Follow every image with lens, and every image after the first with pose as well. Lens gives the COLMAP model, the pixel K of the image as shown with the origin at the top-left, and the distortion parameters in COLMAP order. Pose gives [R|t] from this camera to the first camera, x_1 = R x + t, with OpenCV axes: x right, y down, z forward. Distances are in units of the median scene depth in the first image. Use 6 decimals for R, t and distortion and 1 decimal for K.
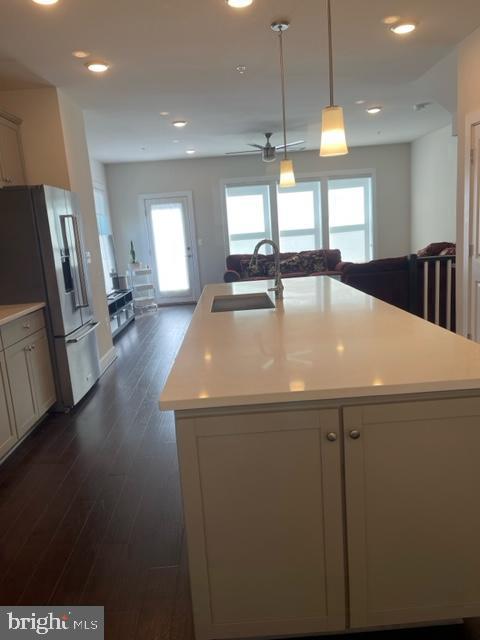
lens RADIAL K [[487.4, 0, 238.8], [0, 487.4, 319.0], [0, 0, 1]] dist [0.055771, -0.066585]
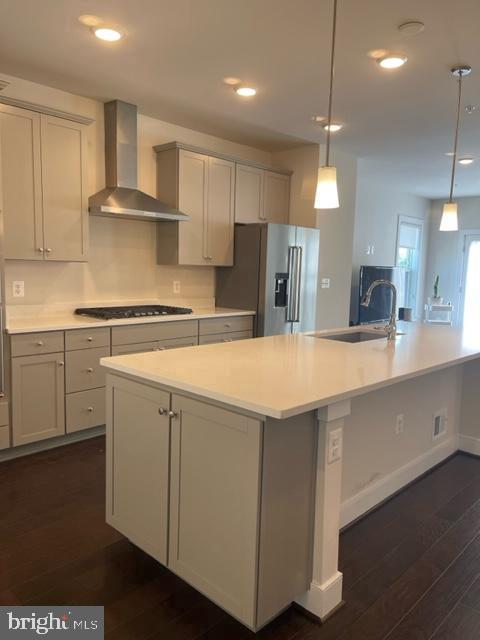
lens RADIAL K [[487.4, 0, 237.7], [0, 487.4, 322.0], [0, 0, 1]] dist [0.055771, -0.066585]
pose [[0.693524, 0.168440, -0.700466, 0.489231], [-0.204769, 0.978271, 0.032504, -0.038217], [0.690720, 0.120891, 0.712946, 0.043163]]
